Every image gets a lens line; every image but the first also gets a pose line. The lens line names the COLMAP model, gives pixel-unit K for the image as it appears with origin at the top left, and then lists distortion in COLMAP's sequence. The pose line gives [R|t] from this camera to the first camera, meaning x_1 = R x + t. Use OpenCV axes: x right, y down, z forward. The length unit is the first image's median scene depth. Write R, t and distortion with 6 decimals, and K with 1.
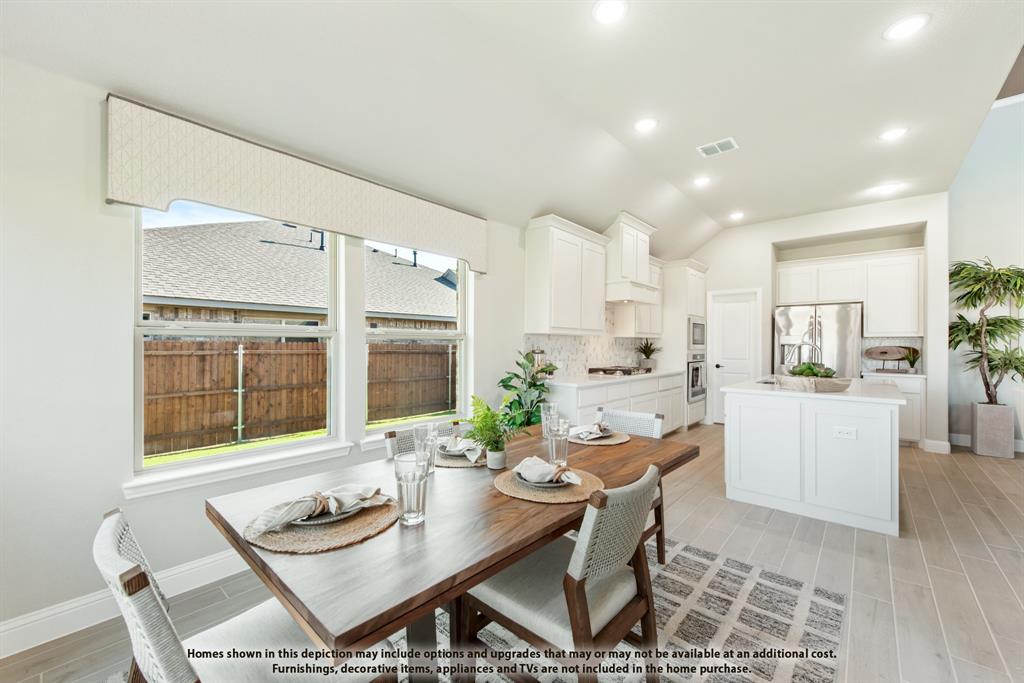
lens RADIAL K [[406.2, 0, 510.8], [0, 406.2, 344.1], [0, 0, 1]] dist [0.011915, -0.003672]
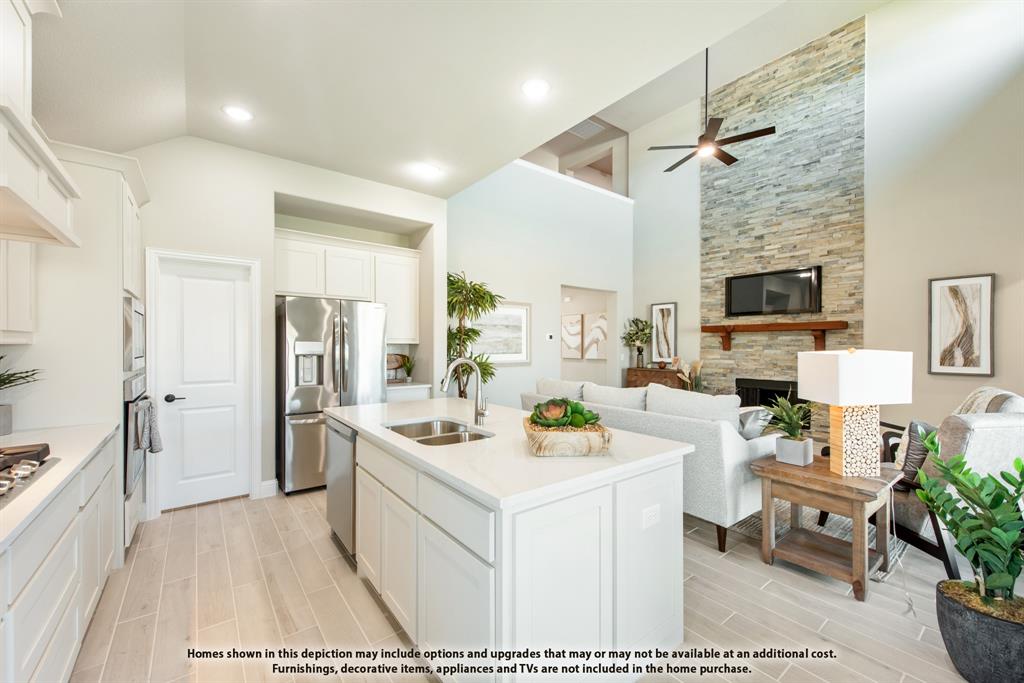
lens RADIAL K [[406.2, 0, 510.5], [0, 406.2, 347.2], [0, 0, 1]] dist [0.011915, -0.003672]
pose [[0.193384, -0.008953, 0.981082, 0.105522], [-0.001760, 0.999954, 0.009472, -0.019271], [-0.981122, -0.003559, 0.193359, 0.586016]]
